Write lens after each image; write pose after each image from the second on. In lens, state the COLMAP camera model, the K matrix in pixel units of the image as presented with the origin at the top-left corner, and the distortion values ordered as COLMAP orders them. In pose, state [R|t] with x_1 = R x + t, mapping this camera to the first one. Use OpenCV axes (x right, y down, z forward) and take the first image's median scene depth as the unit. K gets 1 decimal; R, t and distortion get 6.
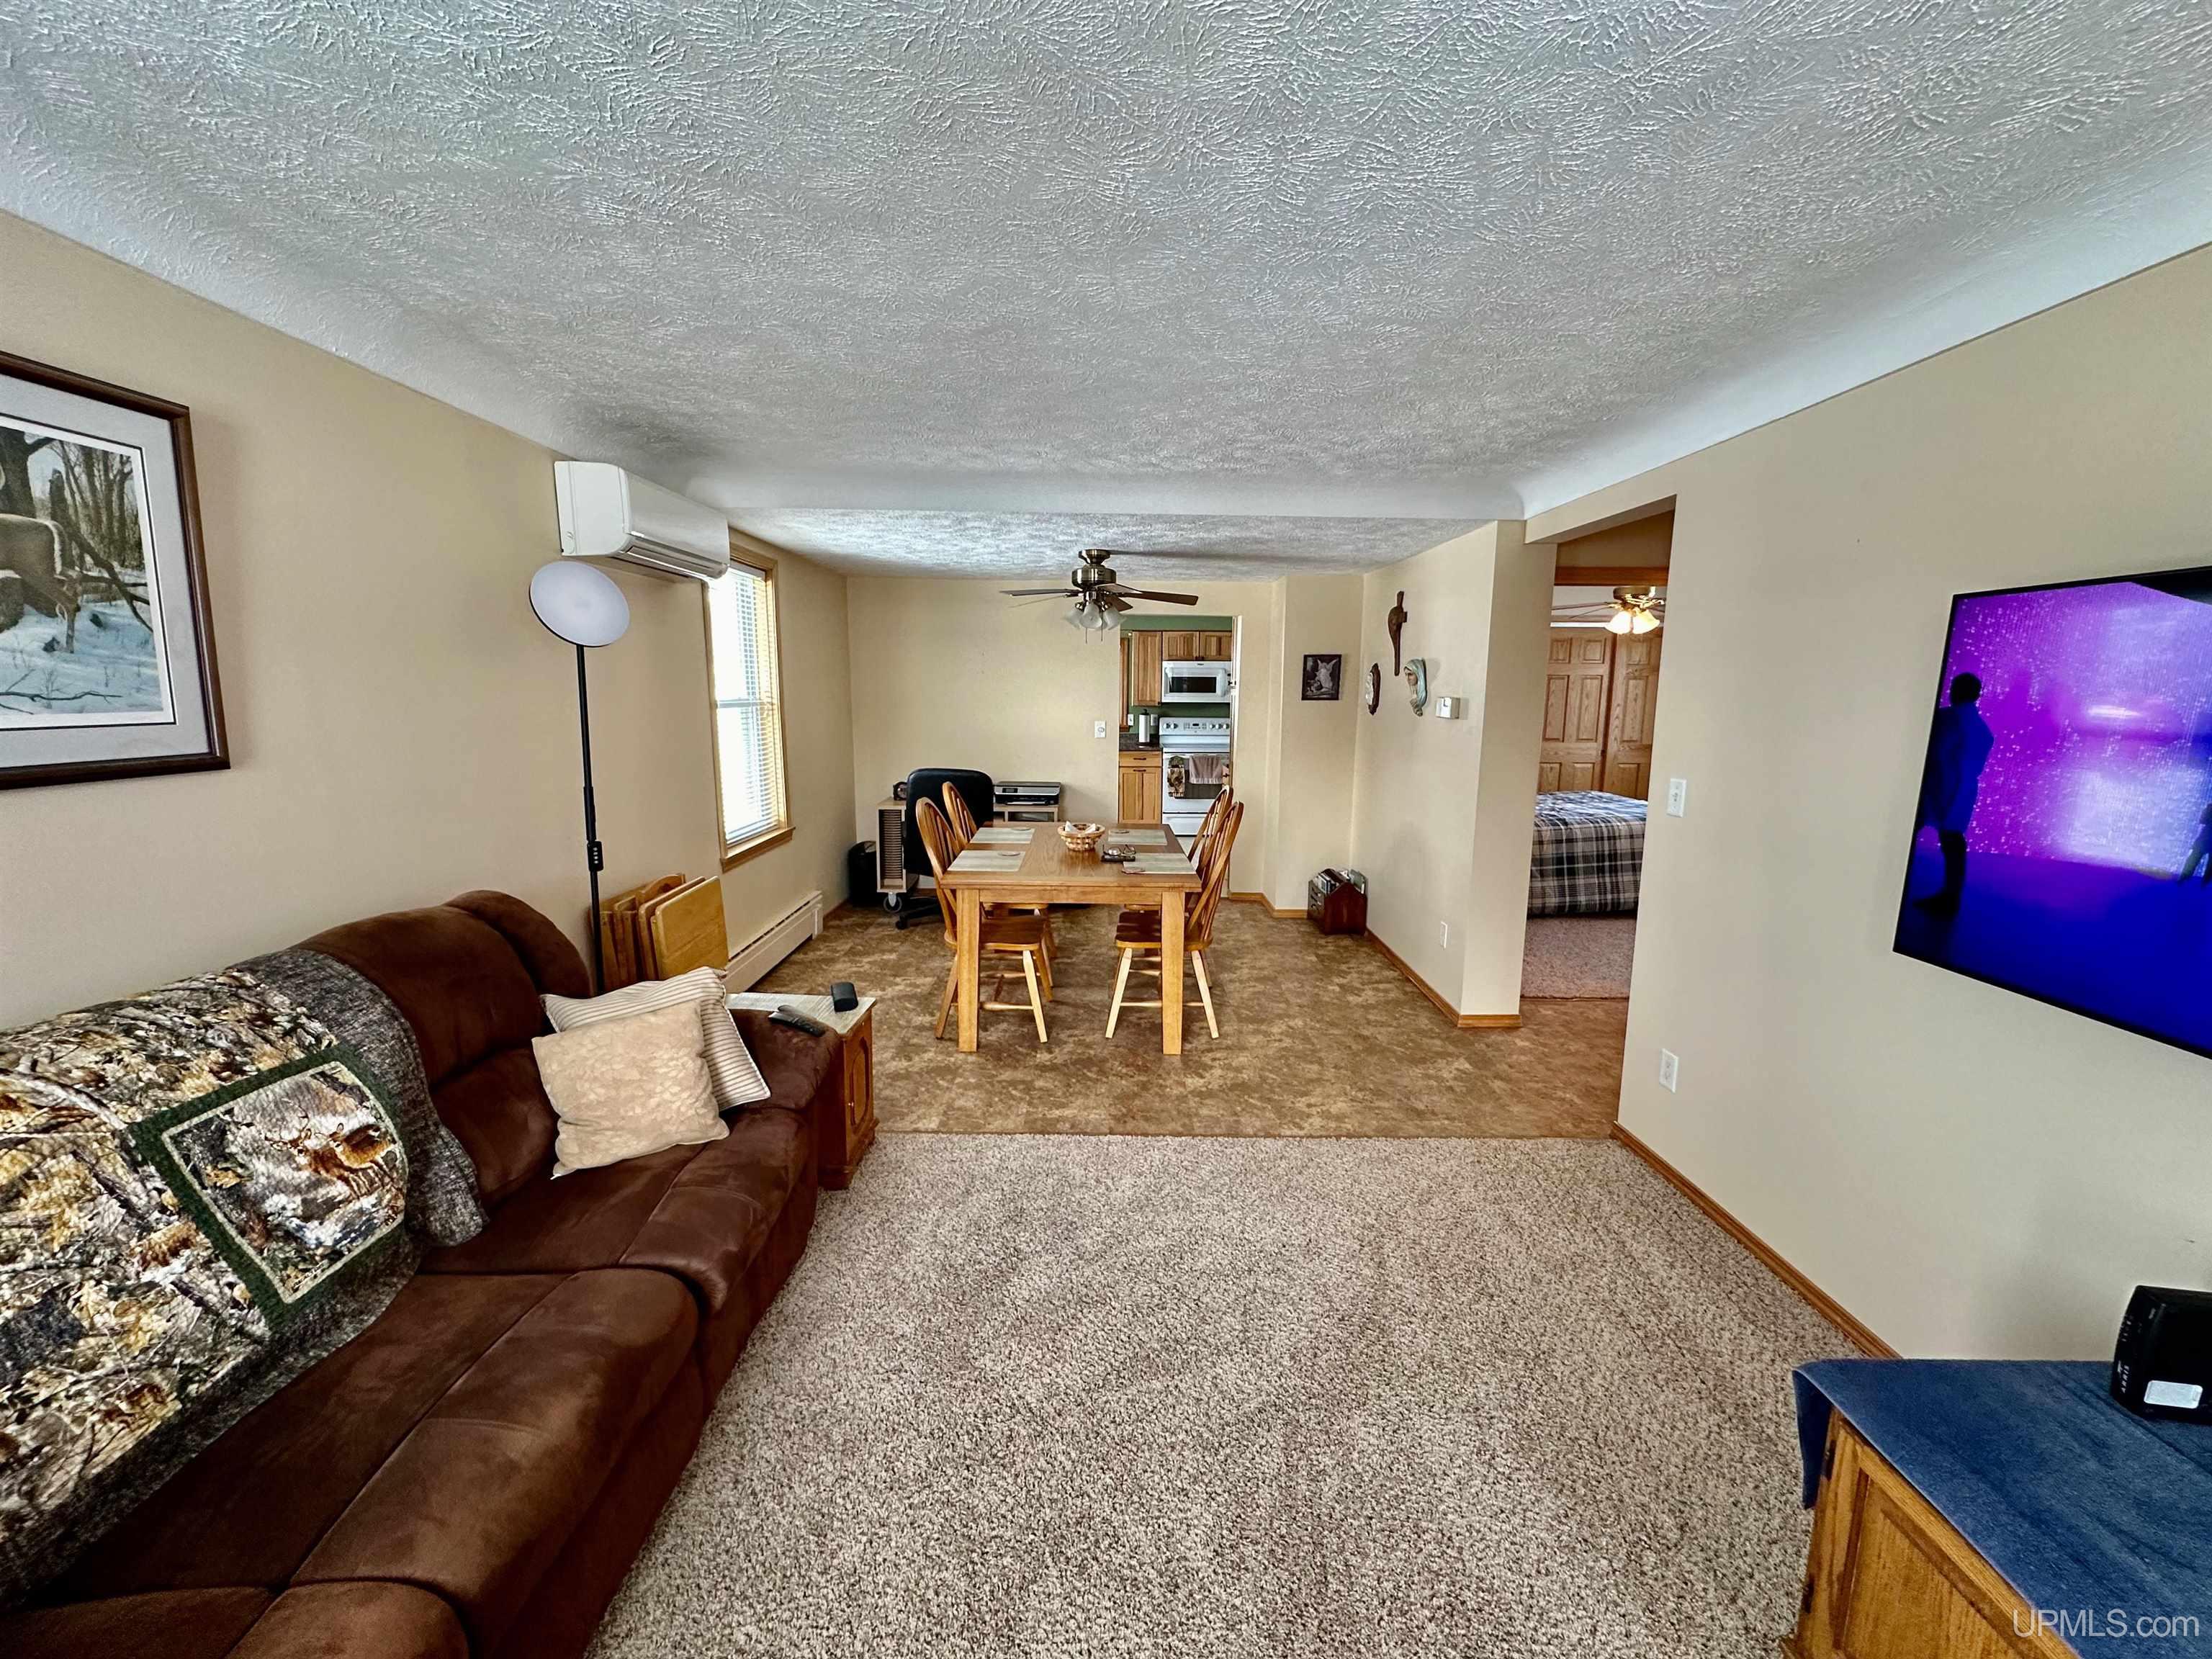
lens RADIAL K [[892.0, 0, 1101.3], [0, 892.0, 820.8], [0, 0, 1]] dist [0.002413, 0.000105]
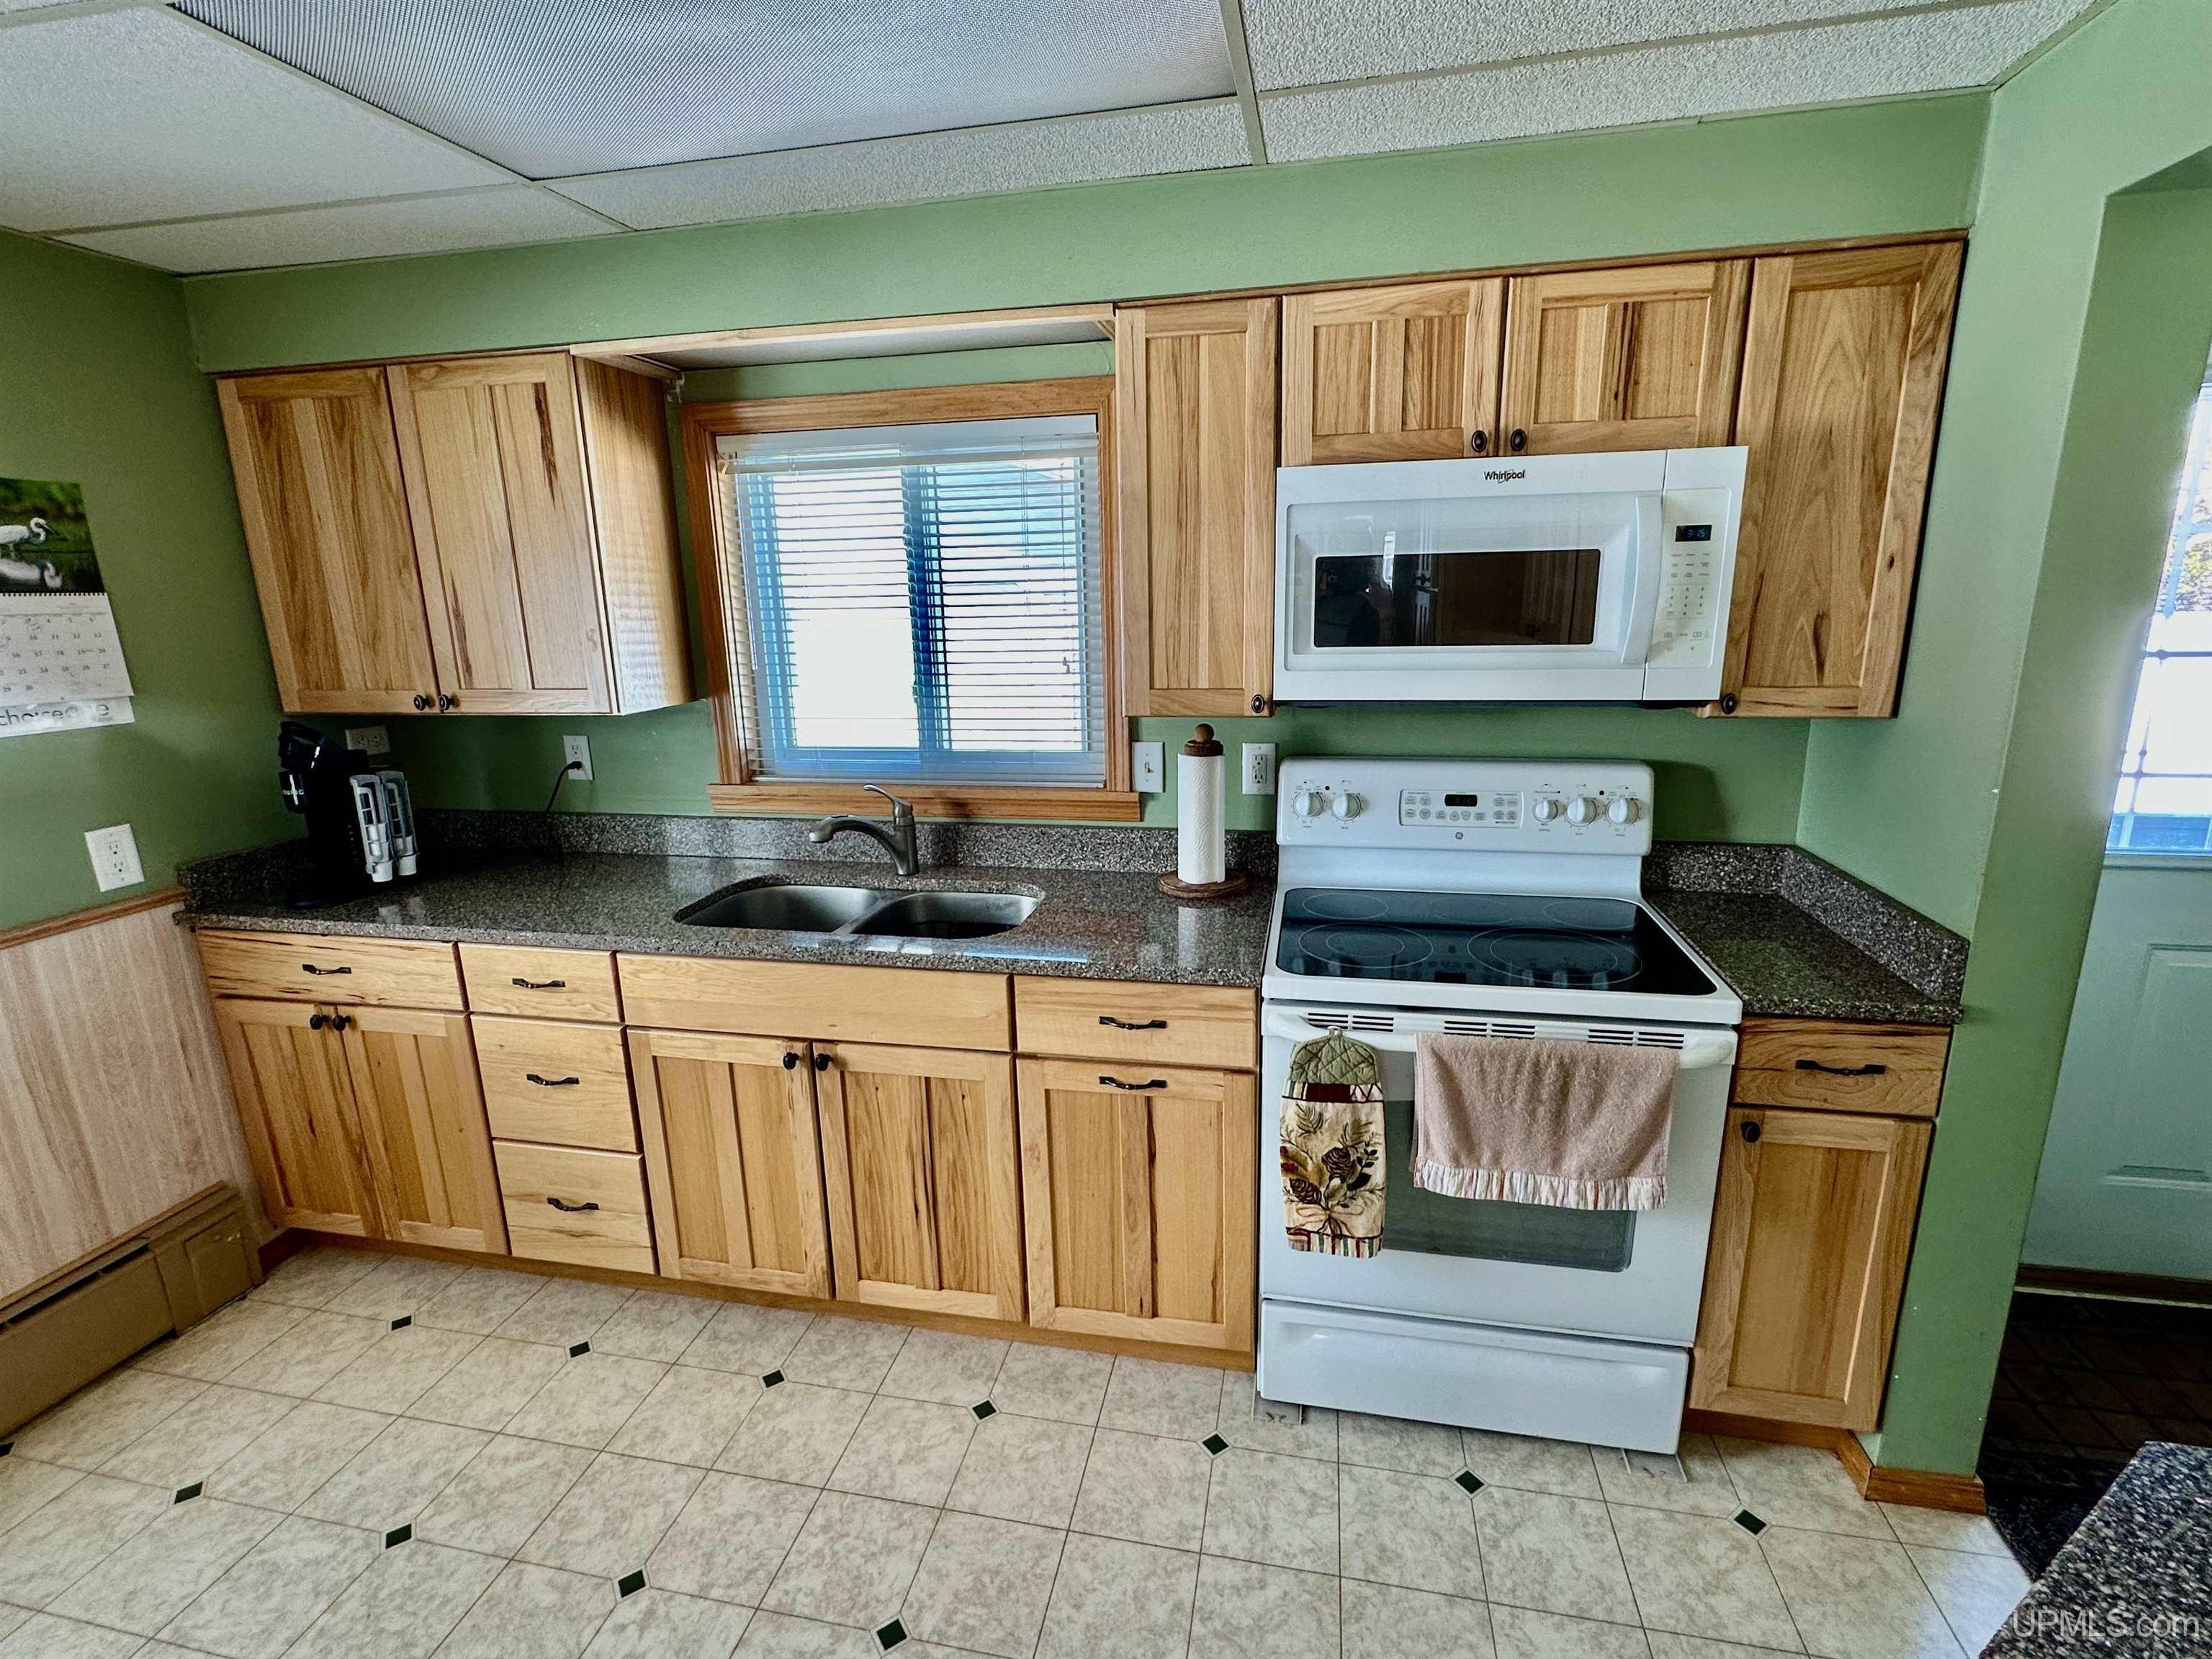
lens RADIAL K [[1029.8, 0, 1116.4], [0, 1029.8, 829.5], [0, 0, 1]] dist [-0.019907, -0.000470]
pose [[0.977599, 0.020607, -0.209465, 0.081154], [-0.000843, 0.995571, 0.094009, -0.126239], [0.210475, -0.091727, 0.973286, 0.785965]]
